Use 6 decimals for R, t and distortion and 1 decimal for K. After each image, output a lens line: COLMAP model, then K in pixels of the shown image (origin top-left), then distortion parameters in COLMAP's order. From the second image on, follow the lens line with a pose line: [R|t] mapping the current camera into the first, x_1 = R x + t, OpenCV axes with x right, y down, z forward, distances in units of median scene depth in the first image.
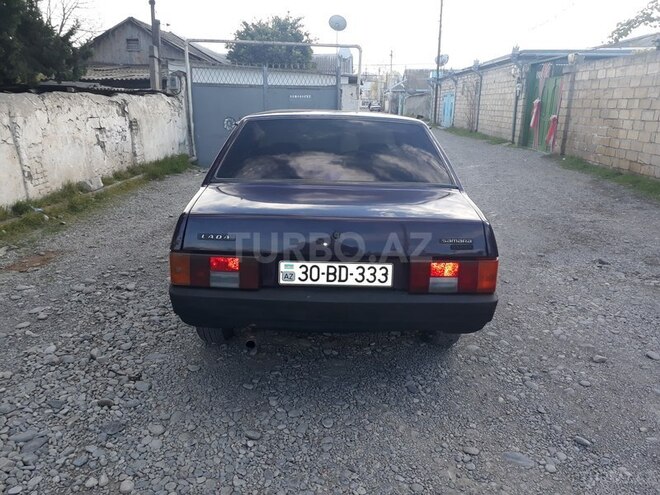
lens RADIAL K [[523.9, 0, 327.4], [0, 523.9, 249.1], [0, 0, 1]] dist [0.016781, -0.014712]
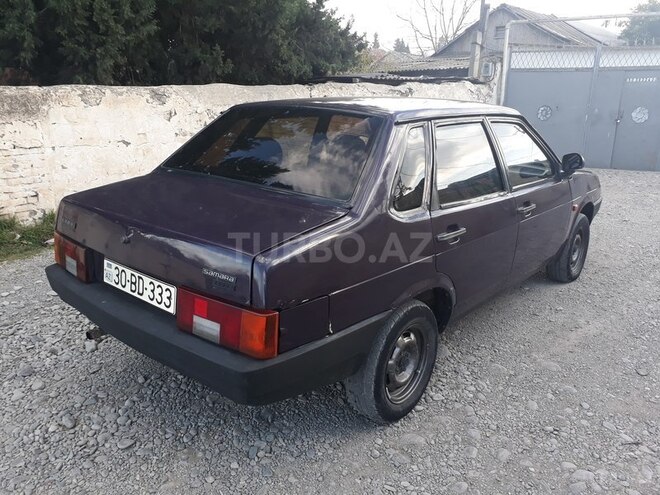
lens RADIAL K [[523.9, 0, 332.3], [0, 523.9, 250.9], [0, 0, 1]] dist [0.016781, -0.014712]
pose [[0.760508, 0.176580, -0.624858, 0.193723], [-0.162347, 0.983459, 0.080327, -0.031627], [0.628706, 0.040355, 0.776595, 0.126923]]
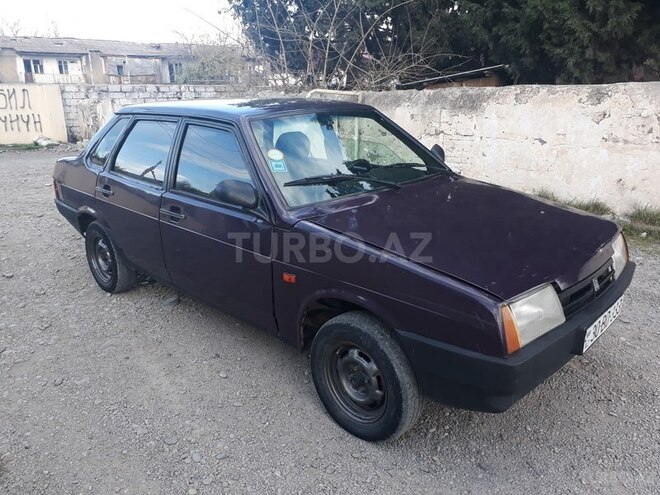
lens RADIAL K [[523.9, 0, 327.9], [0, 523.9, 245.8], [0, 0, 1]] dist [0.016781, -0.014712]
pose [[-0.677387, 0.199355, -0.708099, 0.241155], [-0.196037, 0.878850, 0.434962, -0.184885], [0.709025, 0.433451, -0.556240, 0.686978]]
